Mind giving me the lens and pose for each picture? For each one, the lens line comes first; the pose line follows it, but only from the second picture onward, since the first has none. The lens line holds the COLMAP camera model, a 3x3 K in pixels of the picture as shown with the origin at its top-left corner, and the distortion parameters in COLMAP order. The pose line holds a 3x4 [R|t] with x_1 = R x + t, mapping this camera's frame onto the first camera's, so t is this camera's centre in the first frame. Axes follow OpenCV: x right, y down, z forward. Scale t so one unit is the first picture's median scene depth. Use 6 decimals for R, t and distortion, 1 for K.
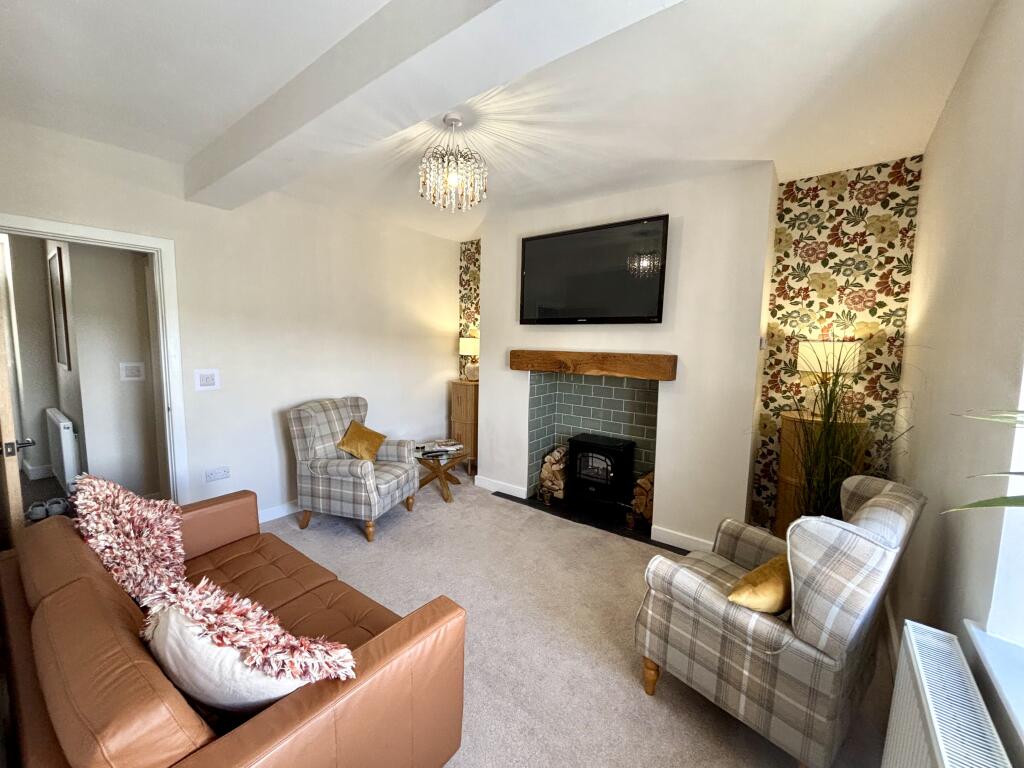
lens RADIAL K [[384.4, 0, 512.0], [0, 384.4, 384.0], [0, 0, 1]] dist [-0.025610, 0.000016]
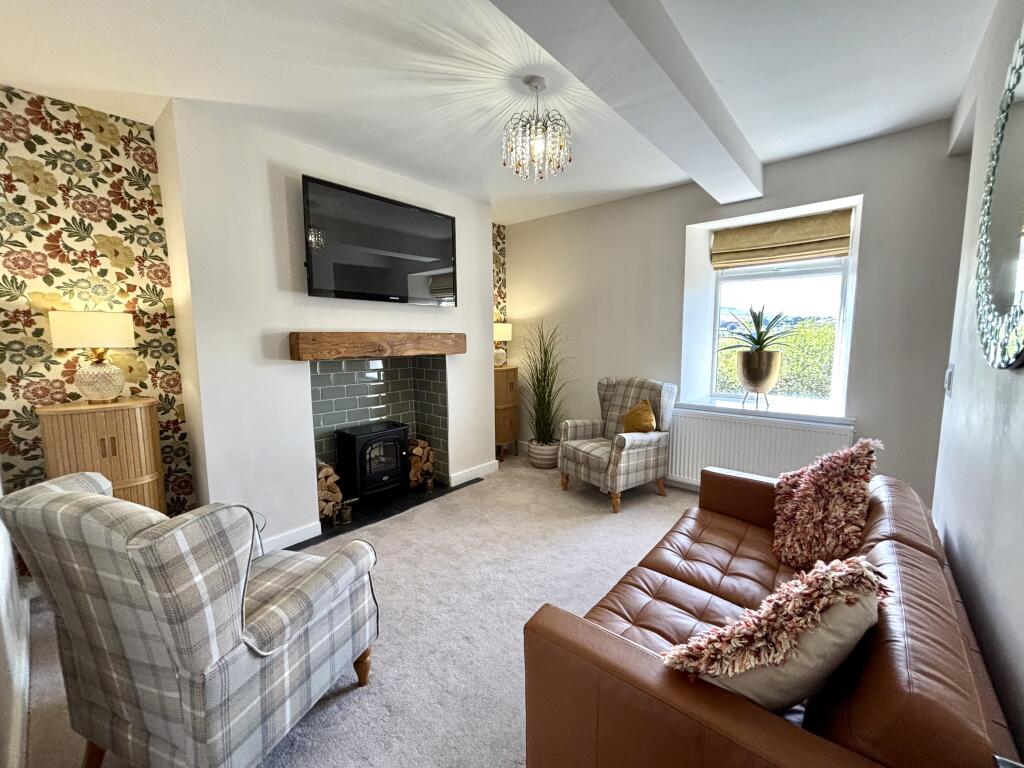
lens RADIAL K [[416.1, 0, 512.0], [0, 416.1, 384.0], [0, 0, 1]] dist [-0.000521, -0.000111]
pose [[0.027263, -0.137710, 0.990097, -0.737309], [0.094430, 0.986391, 0.134594, -0.060926], [-0.995158, 0.089825, 0.039896, 0.604664]]
